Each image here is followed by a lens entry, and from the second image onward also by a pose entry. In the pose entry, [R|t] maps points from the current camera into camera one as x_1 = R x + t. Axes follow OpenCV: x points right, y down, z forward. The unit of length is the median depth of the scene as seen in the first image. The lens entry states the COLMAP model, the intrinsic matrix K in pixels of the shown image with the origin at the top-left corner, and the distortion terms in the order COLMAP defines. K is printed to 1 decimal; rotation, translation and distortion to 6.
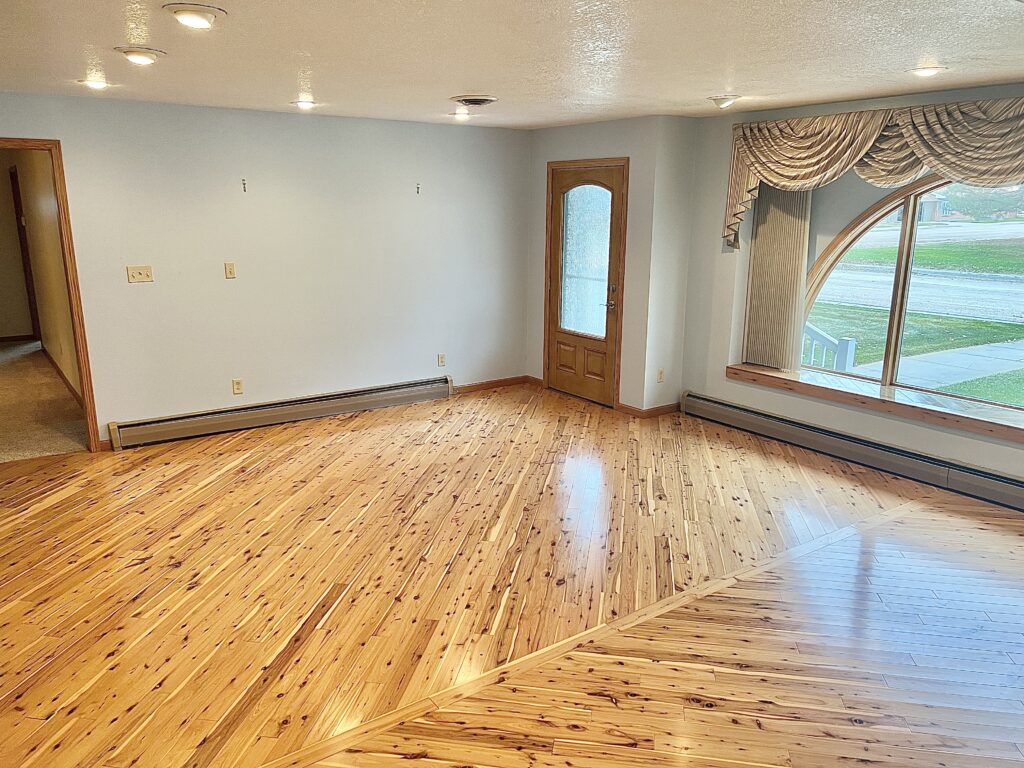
lens RADIAL K [[769.8, 0, 514.2], [0, 769.8, 385.0], [0, 0, 1]] dist [0.041190, -0.010654]
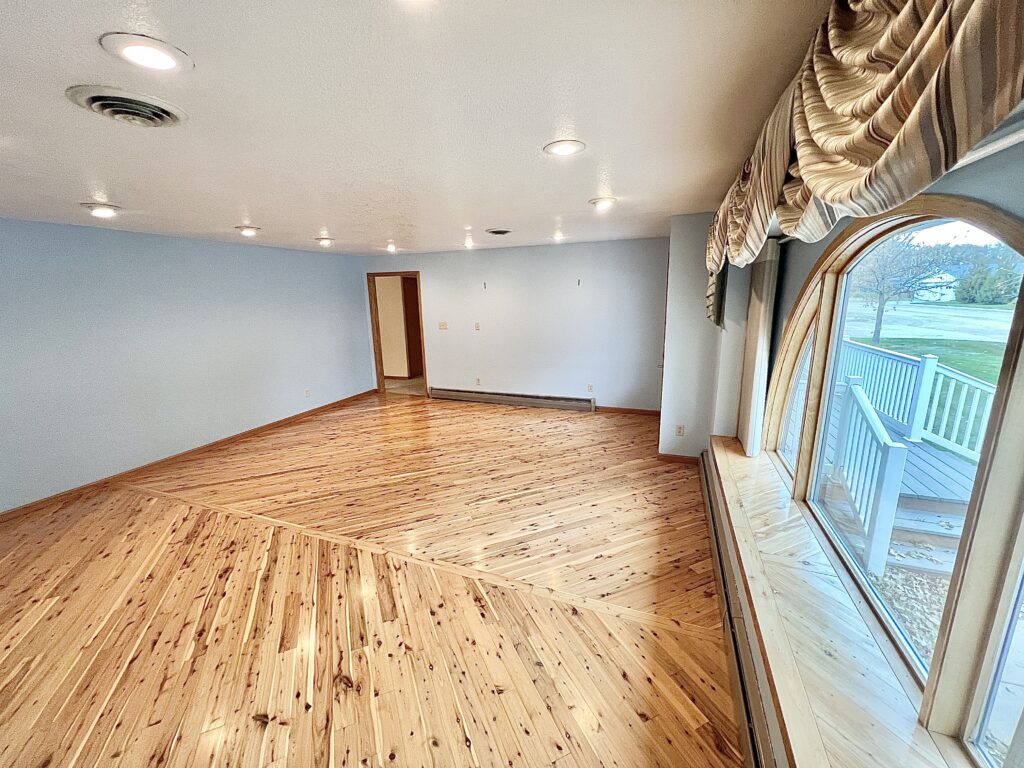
lens RADIAL K [[408.7, 0, 506.4], [0, 408.7, 384.5], [0, 0, 1]] dist [0.000671, 0.000333]
pose [[0.542483, 0.166256, -0.823451, 0.802803], [-0.168485, 0.981836, 0.087238, -0.133435], [0.822997, 0.091414, 0.560641, 0.592367]]
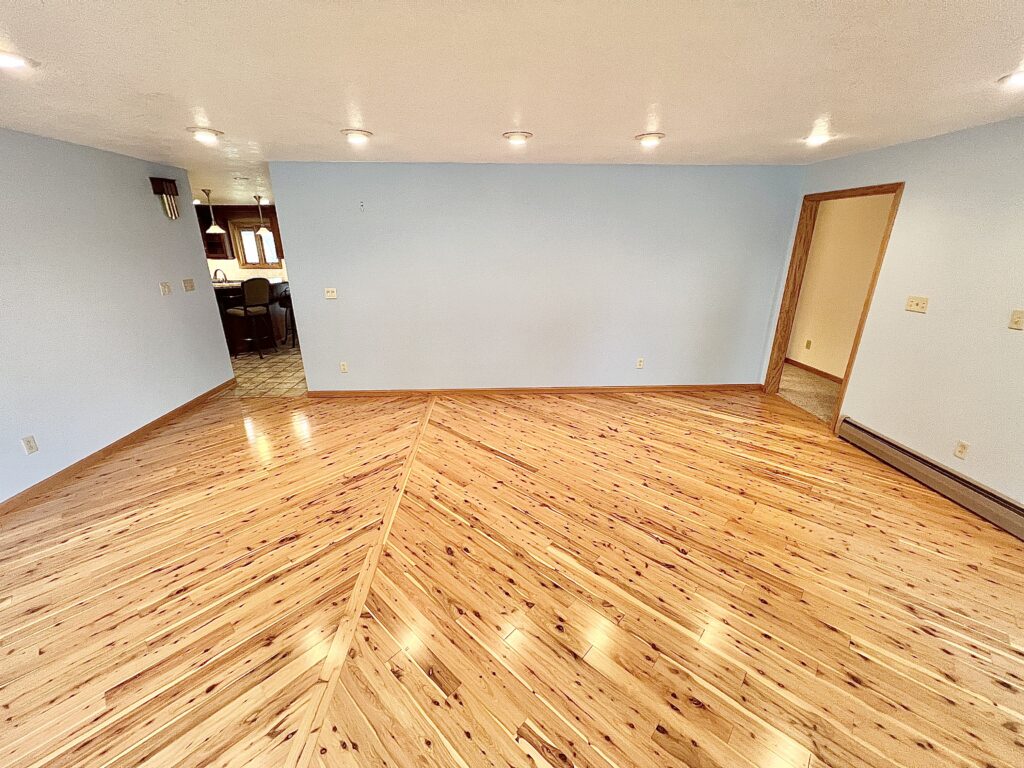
lens RADIAL K [[408.7, 0, 513.7], [0, 408.7, 381.4], [0, 0, 1]] dist [0.000671, 0.000333]
pose [[-0.543189, 0.271796, -0.794401, 0.359848], [-0.194118, 0.879865, 0.433770, -0.227963], [0.816862, 0.389827, -0.425172, 1.006212]]
